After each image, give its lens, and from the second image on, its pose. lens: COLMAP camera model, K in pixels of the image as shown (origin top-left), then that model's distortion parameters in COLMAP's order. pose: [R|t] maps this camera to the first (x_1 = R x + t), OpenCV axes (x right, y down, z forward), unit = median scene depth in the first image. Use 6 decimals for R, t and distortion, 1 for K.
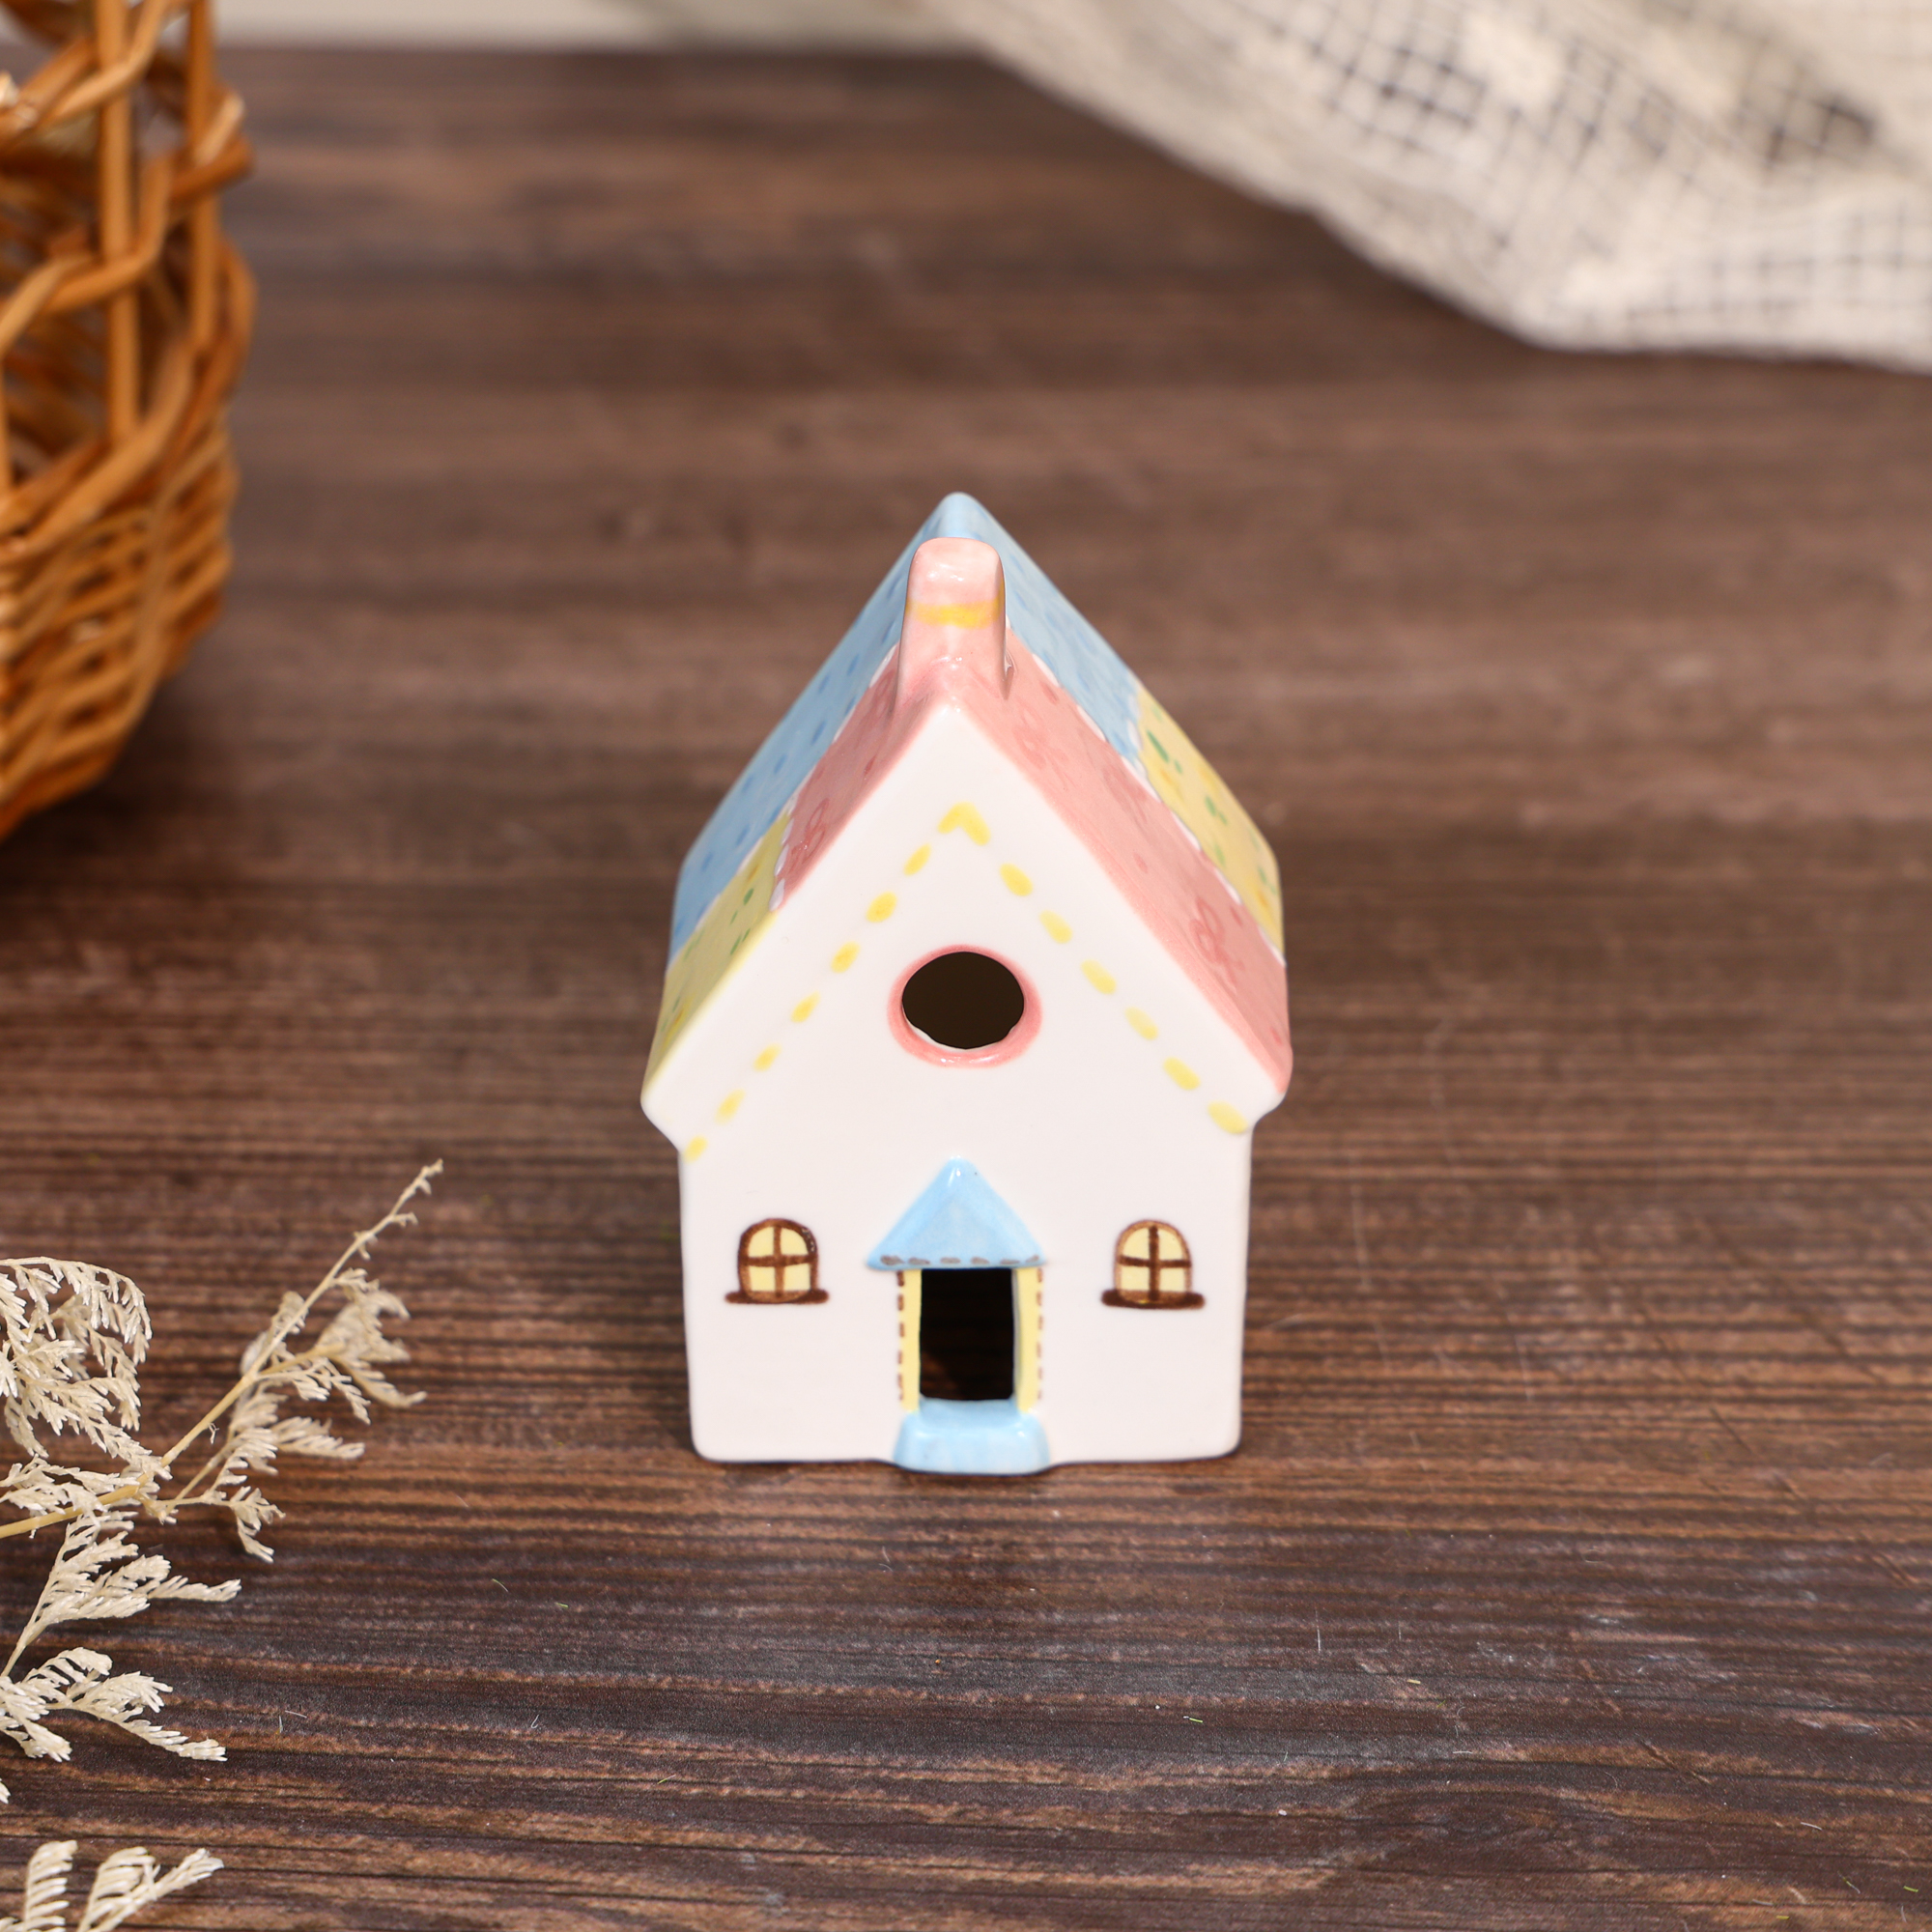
lens RADIAL K [[5268.8, 0, 958.2], [0, 5268.8, 983.5], [0, 0, 1]] dist [0.141796, 0.000000]
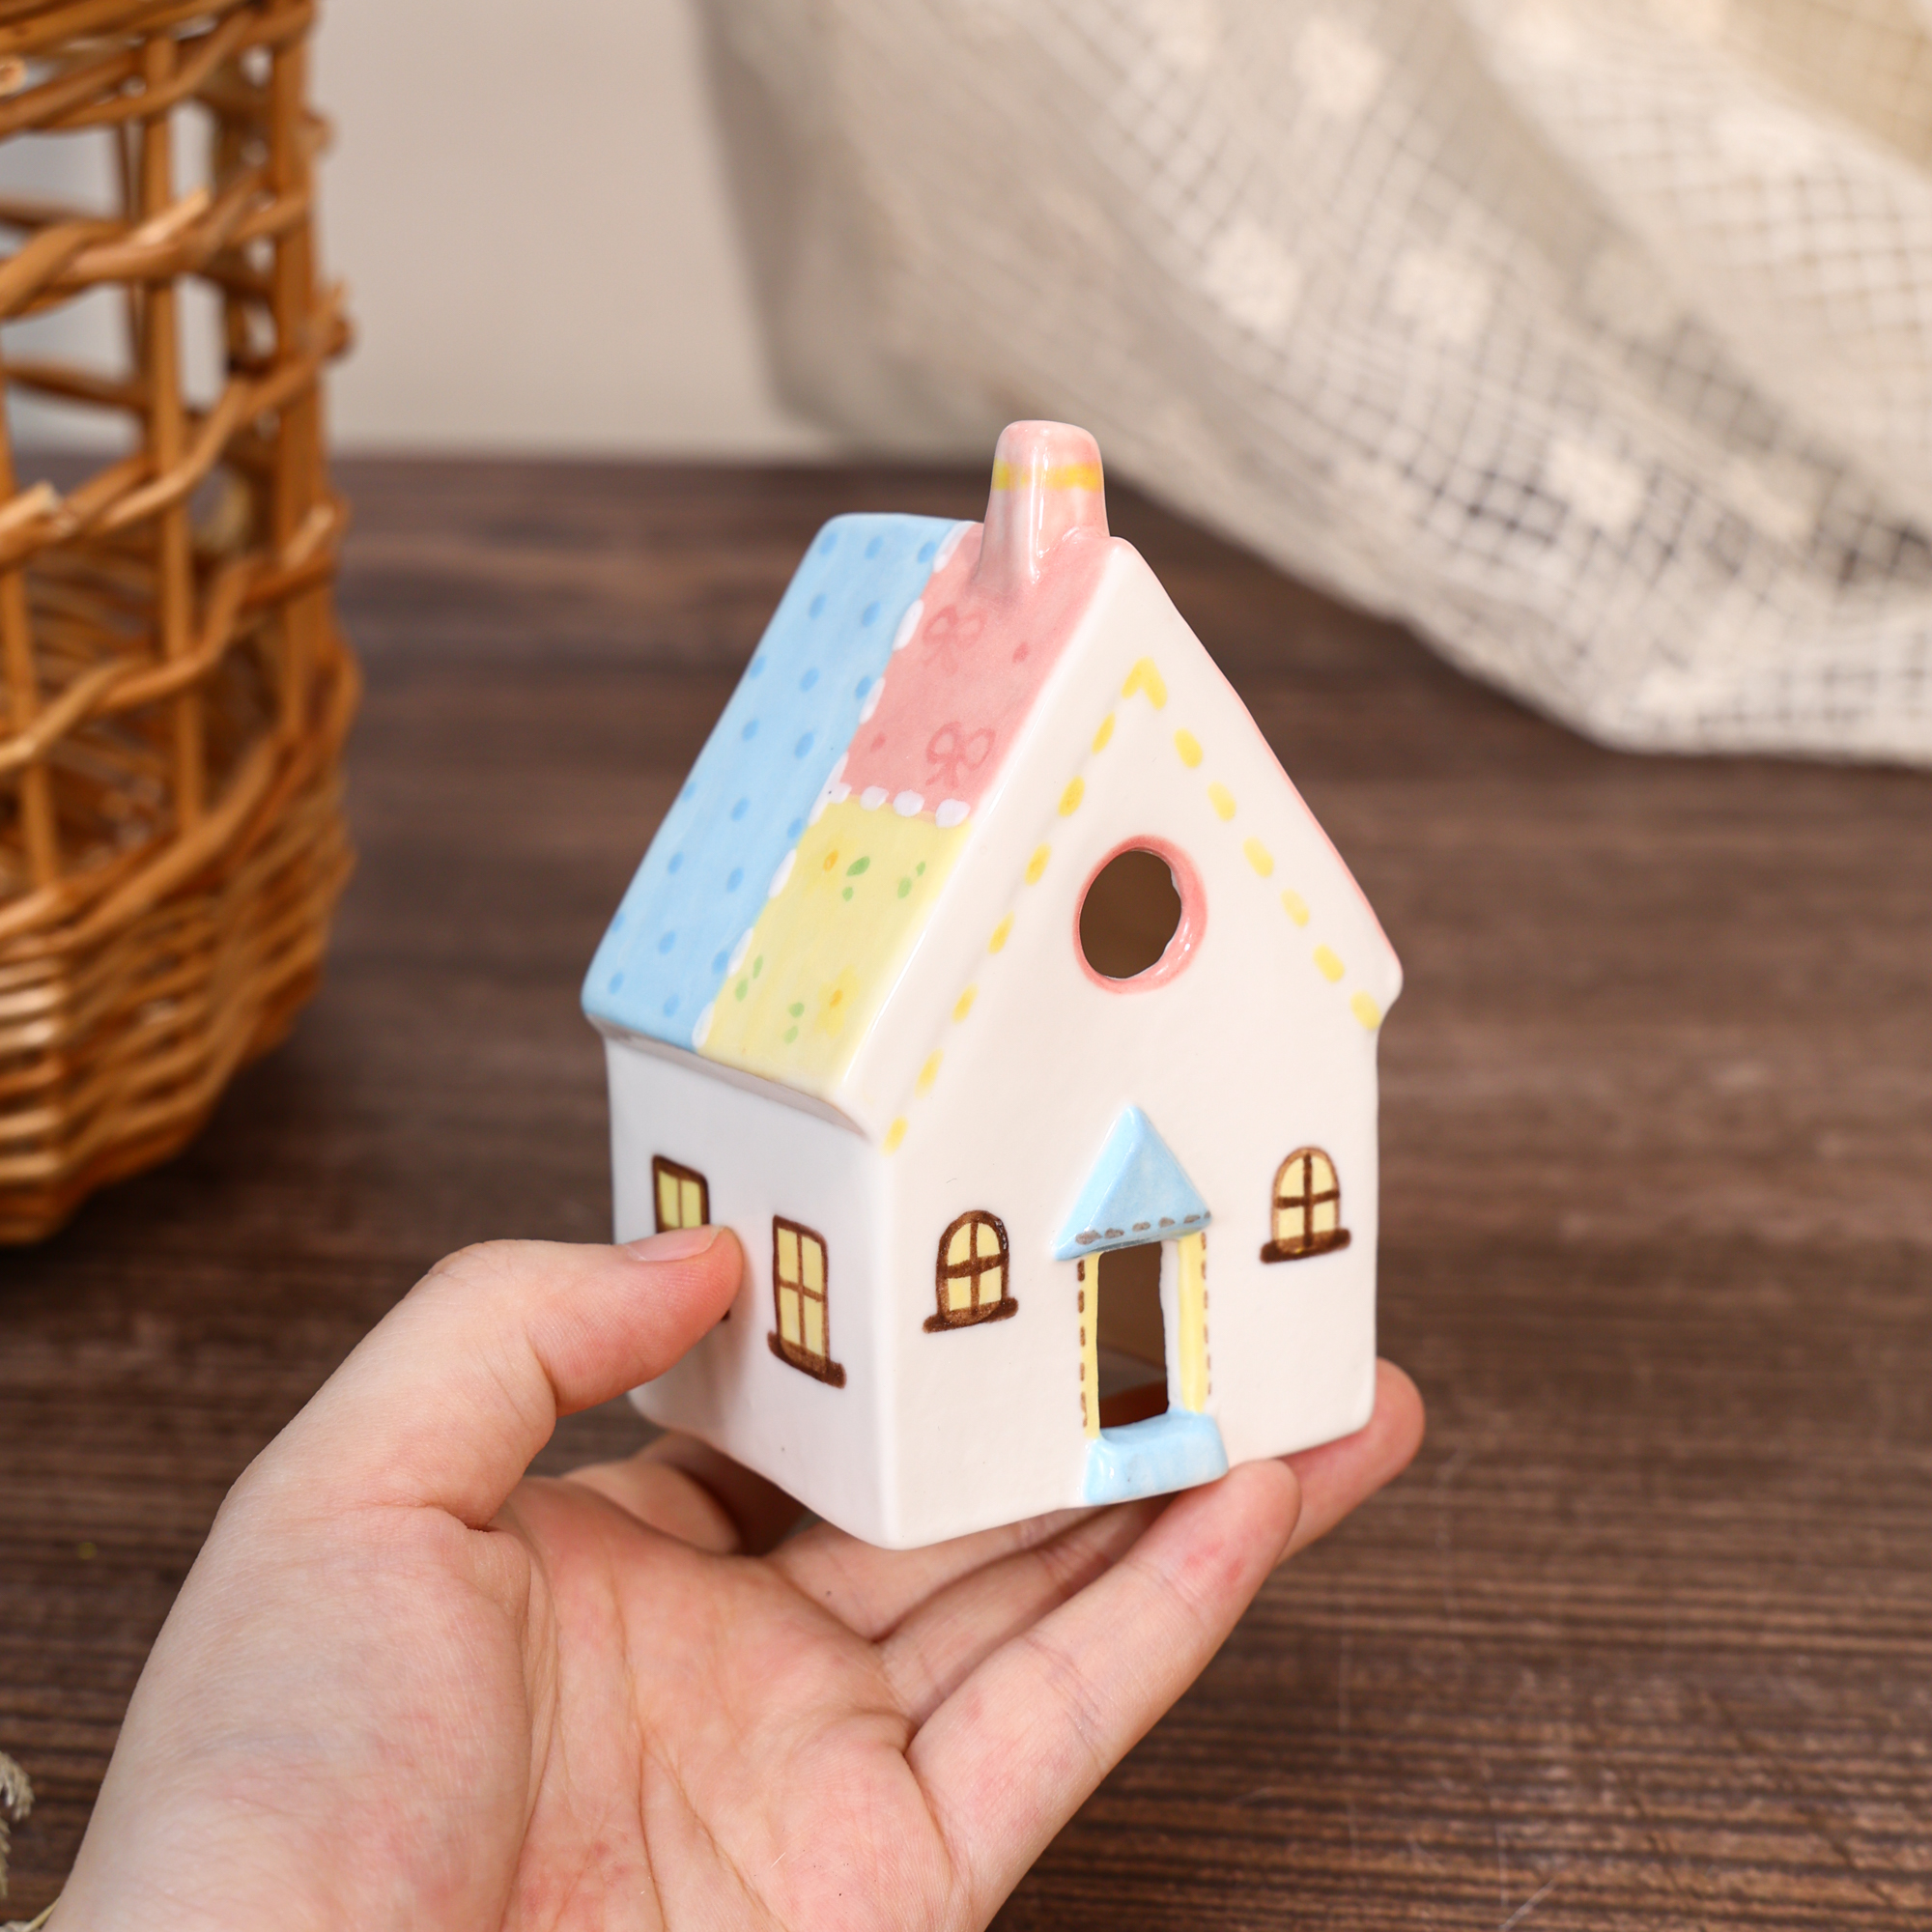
lens RADIAL K [[3959.1, 0, 894.9], [0, 3959.1, 842.9], [0, 0, 1]] dist [0.016191, 0.000000]
pose [[0.993403, 0.019726, -0.112970, 0.077218], [-0.028706, 0.996507, -0.078420, -0.049983], [0.111028, 0.081145, 0.990499, 0.282969]]
